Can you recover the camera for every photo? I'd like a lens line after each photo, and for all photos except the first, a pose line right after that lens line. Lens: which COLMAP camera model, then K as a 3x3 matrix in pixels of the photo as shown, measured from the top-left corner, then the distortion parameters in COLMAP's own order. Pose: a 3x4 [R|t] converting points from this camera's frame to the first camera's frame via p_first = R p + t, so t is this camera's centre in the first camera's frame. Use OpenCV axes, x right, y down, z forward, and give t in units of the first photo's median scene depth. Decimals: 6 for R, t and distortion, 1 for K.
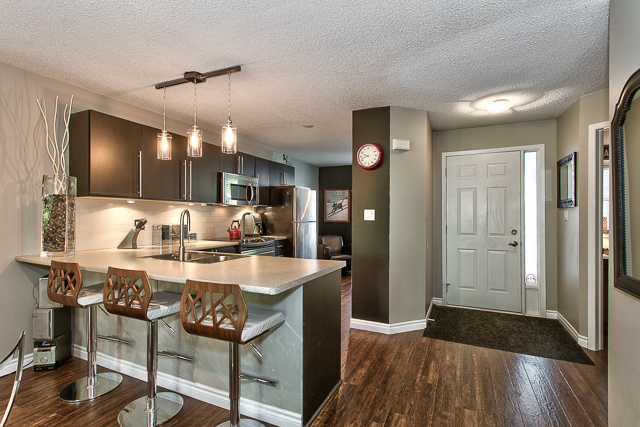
lens RADIAL K [[305.9, 0, 319.3], [0, 305.9, 215.7], [0, 0, 1]] dist [-0.005396, 0.000007]
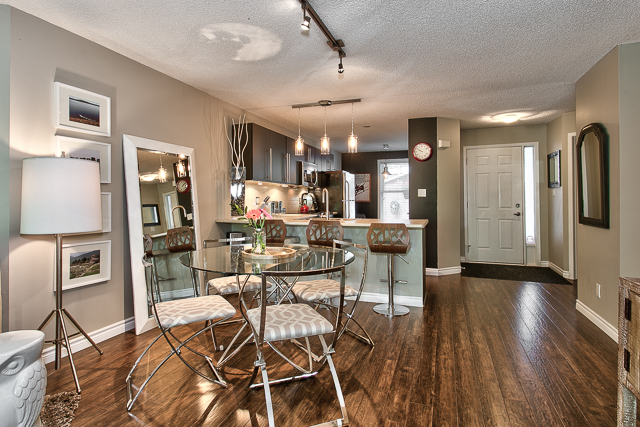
lens RADIAL K [[343.6, 0, 302.2], [0, 343.6, 196.8], [0, 0, 1]] dist [-0.018419, 0.001293]
pose [[0.998599, -0.004800, 0.052702, -0.463178], [0.005326, 0.999937, -0.009840, 0.028096], [-0.052651, 0.010107, 0.998562, -0.542738]]
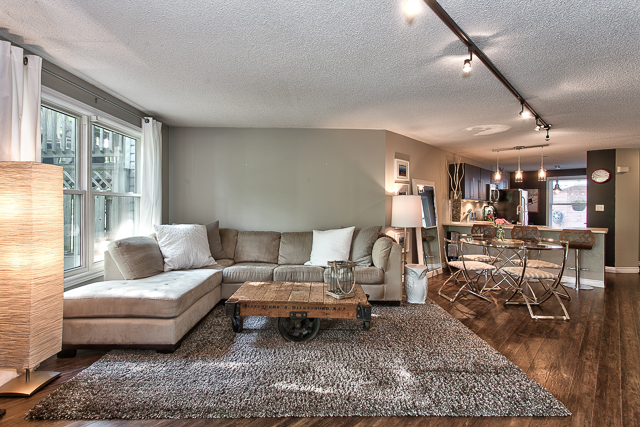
lens RADIAL K [[305.9, 0, 311.2], [0, 305.9, 204.0], [0, 0, 1]] dist [-0.005396, 0.000007]
pose [[0.943382, 0.004153, -0.331682, -0.840750], [-0.006591, 0.999959, -0.006228, -0.002987], [0.331643, 0.008062, 0.943371, -1.259510]]
